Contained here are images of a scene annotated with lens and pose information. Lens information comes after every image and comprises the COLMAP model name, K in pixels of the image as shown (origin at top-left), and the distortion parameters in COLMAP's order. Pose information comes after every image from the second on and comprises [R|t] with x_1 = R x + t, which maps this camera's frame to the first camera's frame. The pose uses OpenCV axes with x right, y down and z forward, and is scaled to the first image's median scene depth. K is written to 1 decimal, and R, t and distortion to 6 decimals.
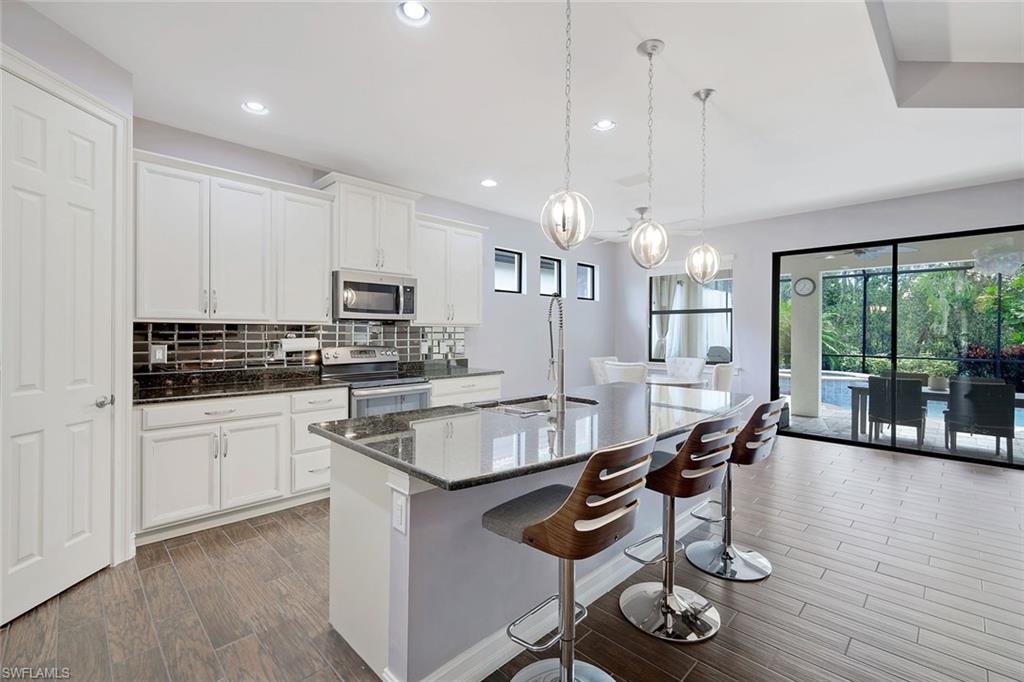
lens RADIAL K [[450.4, 0, 510.4], [0, 450.4, 334.8], [0, 0, 1]] dist [0.001316, 0.000205]
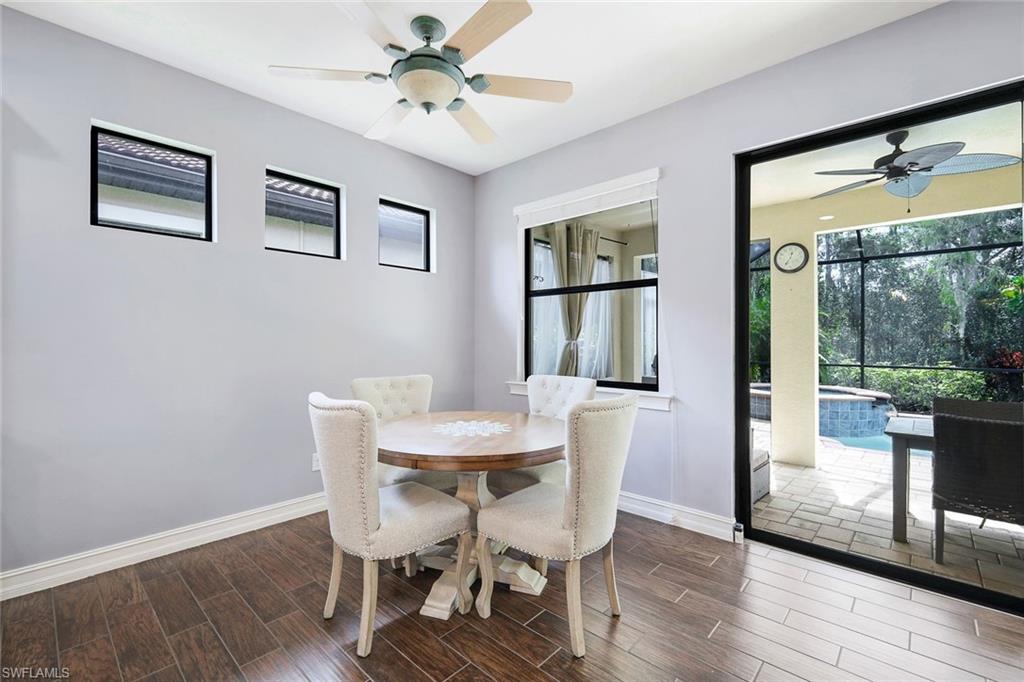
lens RADIAL K [[450.4, 0, 509.4], [0, 450.4, 332.2], [0, 0, 1]] dist [0.001316, 0.000205]
pose [[0.998877, -0.004368, 0.047186, 0.430741], [0.005668, 0.999607, -0.027460, 0.023689], [-0.047047, 0.027697, 0.998509, 0.726258]]
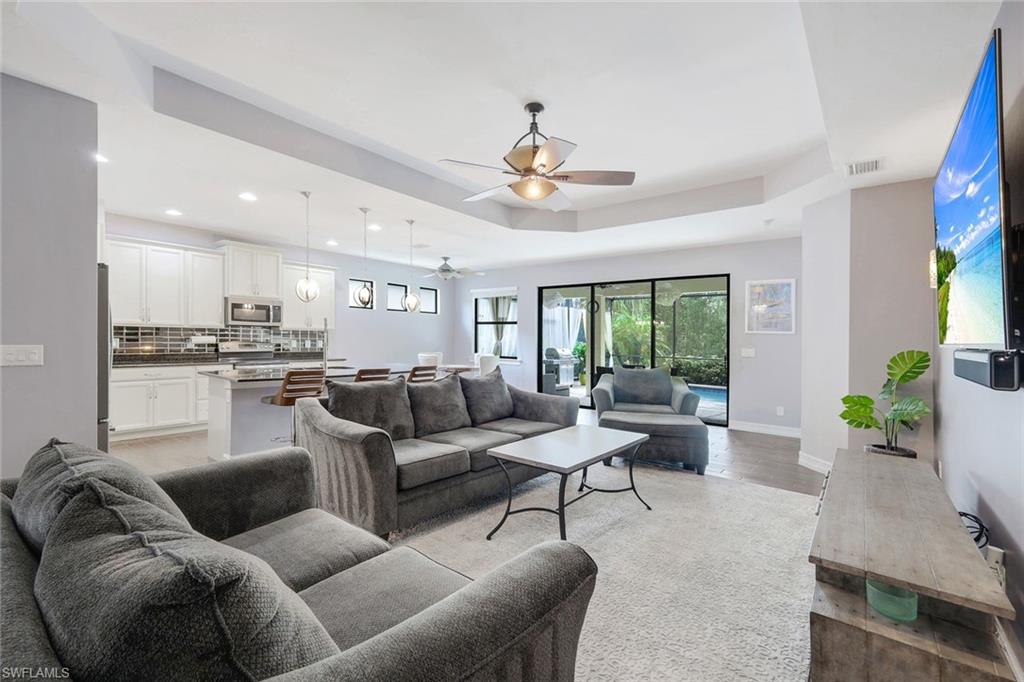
lens RADIAL K [[450.4, 0, 523.3], [0, 450.4, 347.0], [0, 0, 1]] dist [0.001316, 0.000205]
pose [[0.989561, 0.011540, 0.143649, 0.420077], [-0.013829, 0.999793, 0.014945, 0.005910], [-0.143447, -0.016776, 0.989516, -0.742791]]
